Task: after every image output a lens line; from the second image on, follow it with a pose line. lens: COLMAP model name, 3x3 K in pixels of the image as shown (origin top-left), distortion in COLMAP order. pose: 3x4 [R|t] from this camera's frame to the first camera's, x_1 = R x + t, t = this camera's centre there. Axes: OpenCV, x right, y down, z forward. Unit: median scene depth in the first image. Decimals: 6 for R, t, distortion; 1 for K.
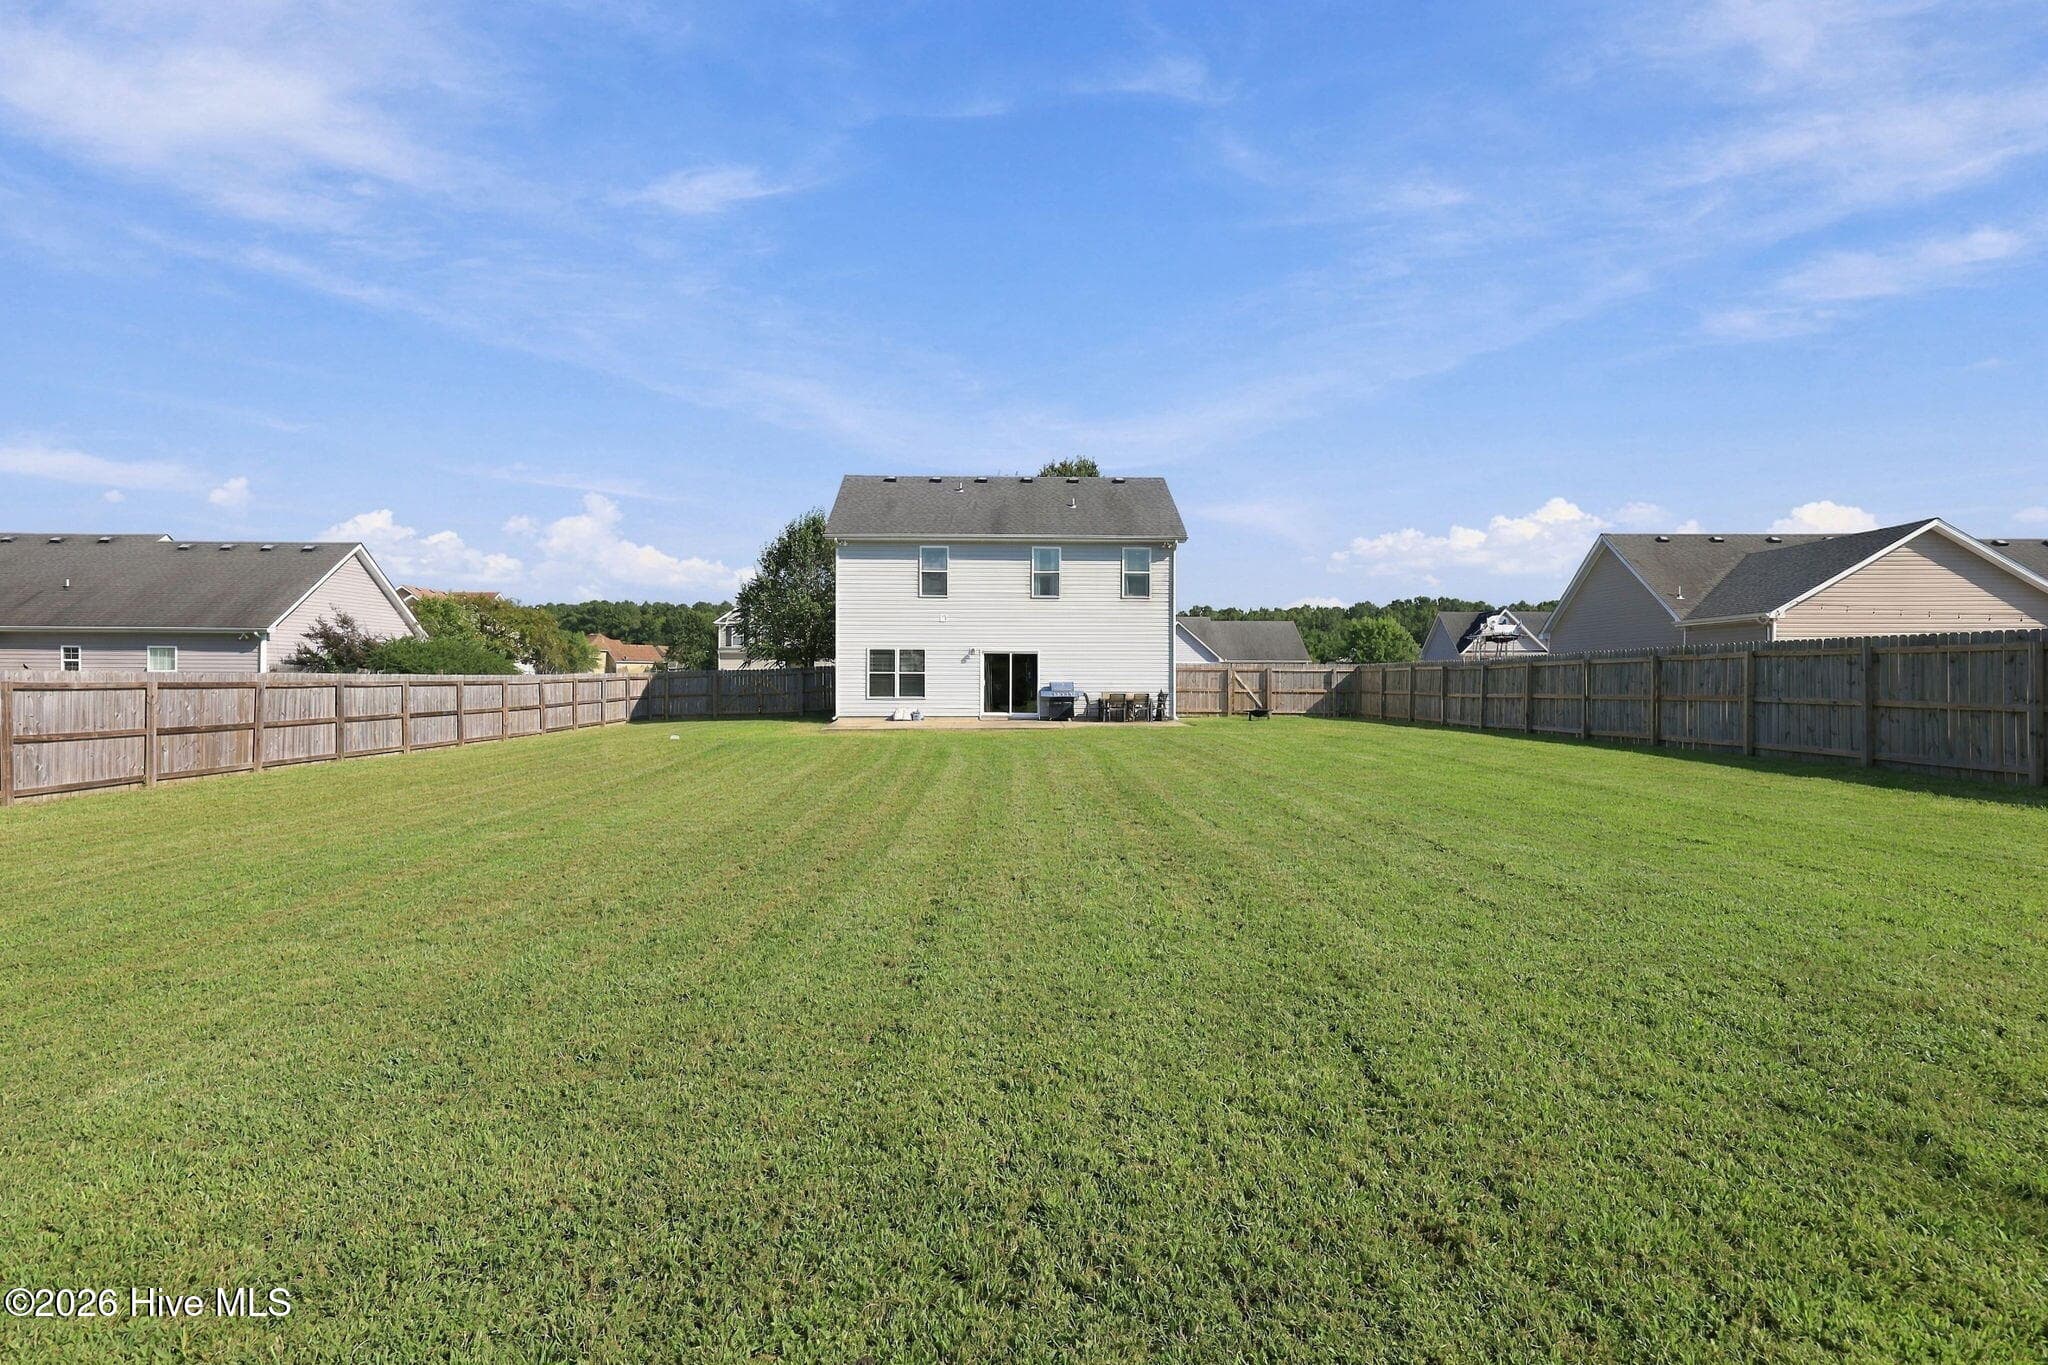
lens RADIAL K [[1078.3, 0, 1024.0], [0, 1078.3, 682.5], [0, 0, 1]] dist [0.014773, -0.000227]
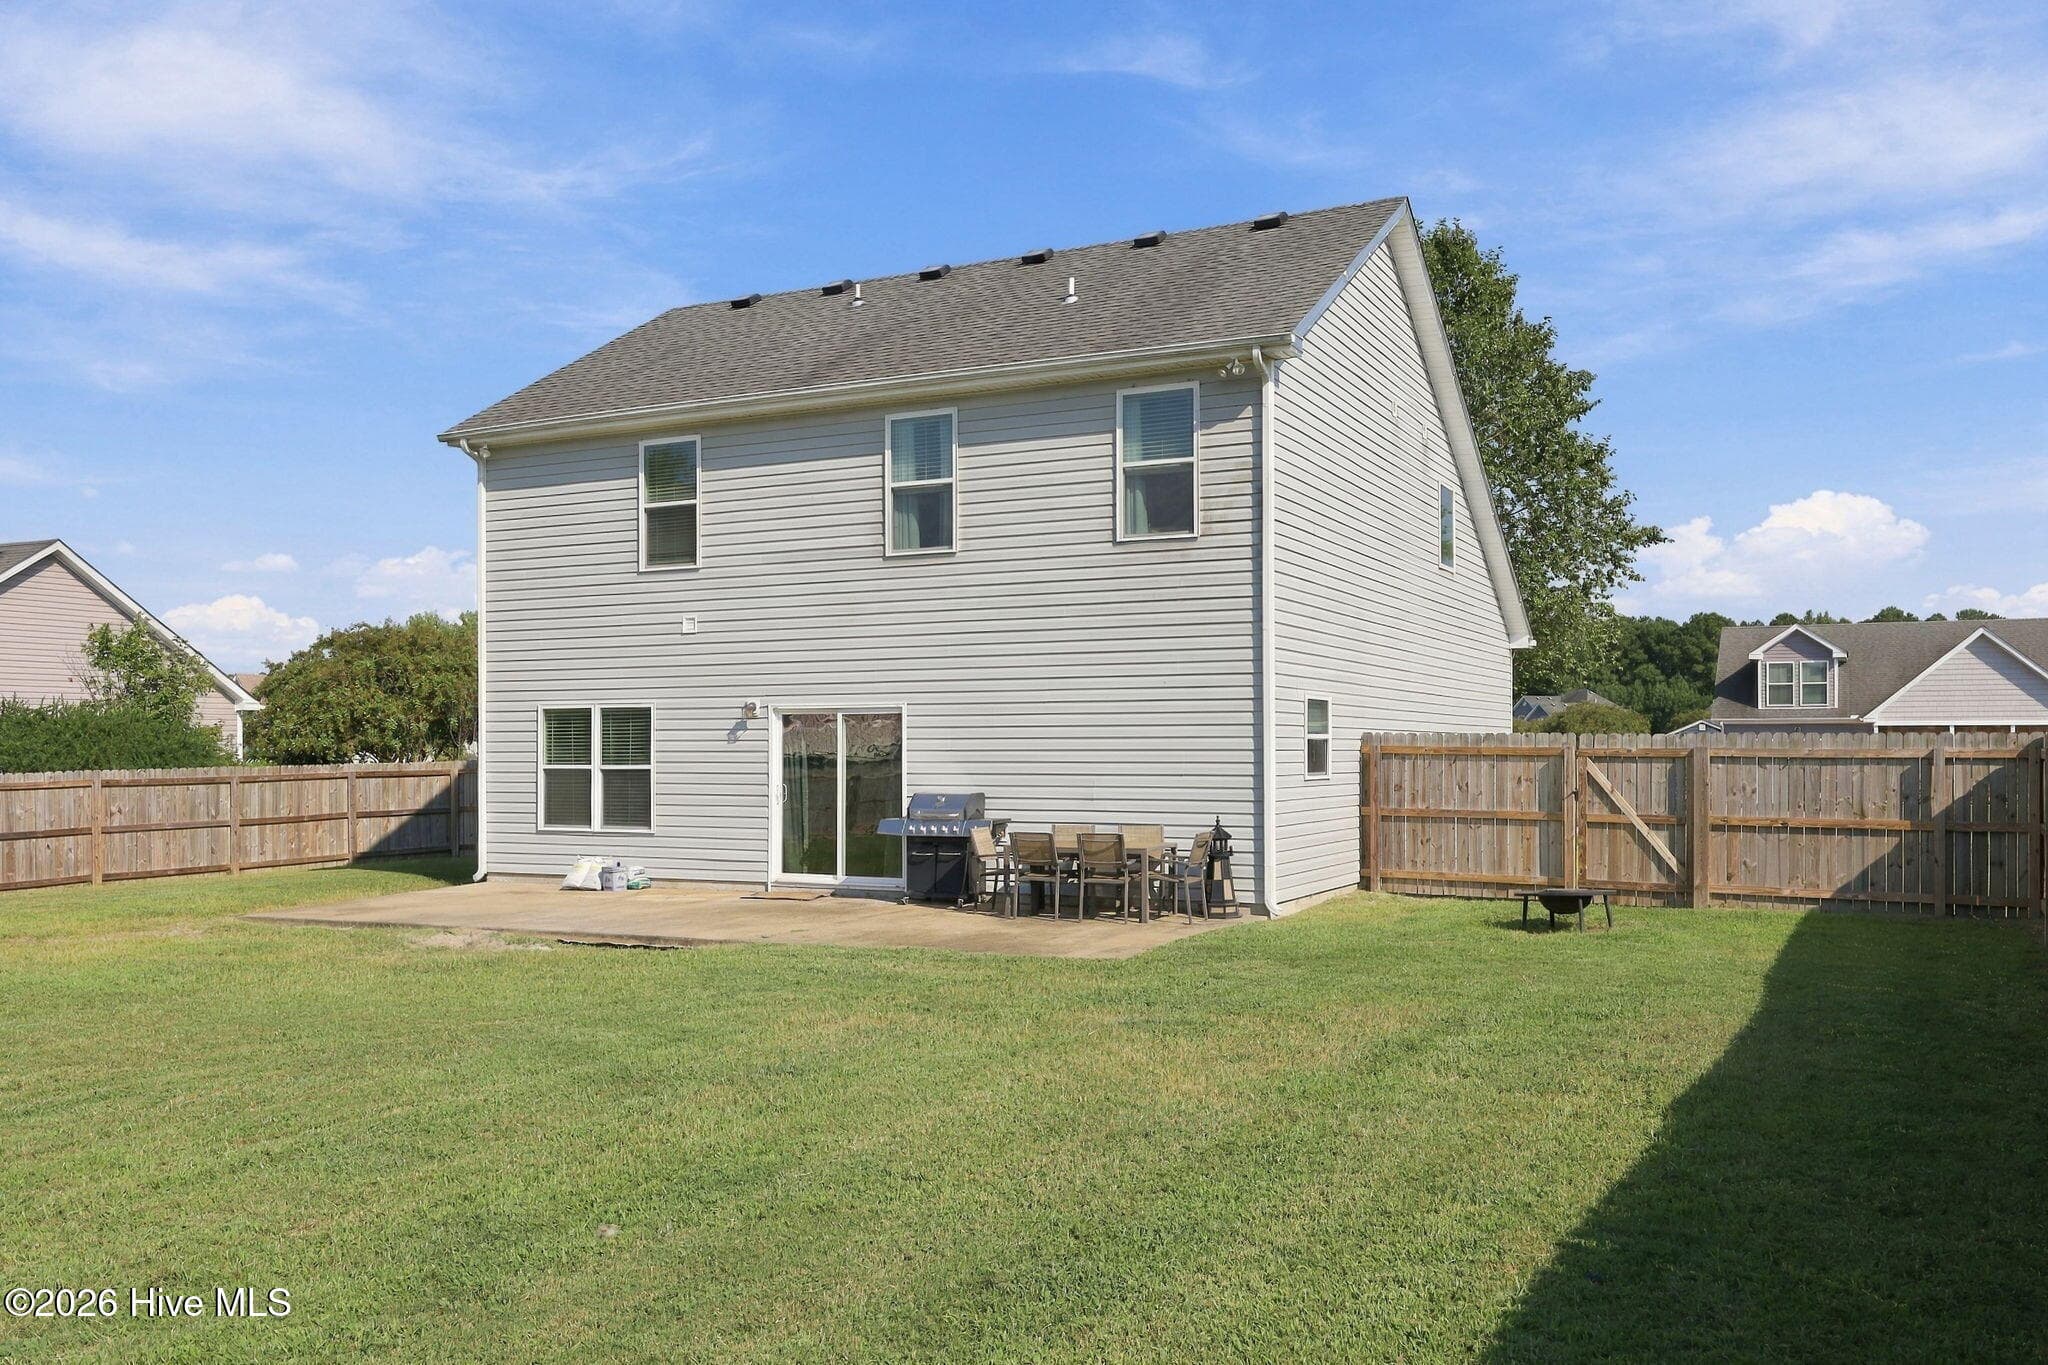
lens RADIAL K [[1678.4, 0, 1019.1], [0, 1678.4, 739.3], [0, 0, 1]] dist [0.007853, 0.004925]
pose [[0.876465, -0.008252, -0.481396, 0.314250], [0.002825, 0.999924, -0.011997, -0.011151], [0.481458, 0.009155, 0.876421, 0.531542]]
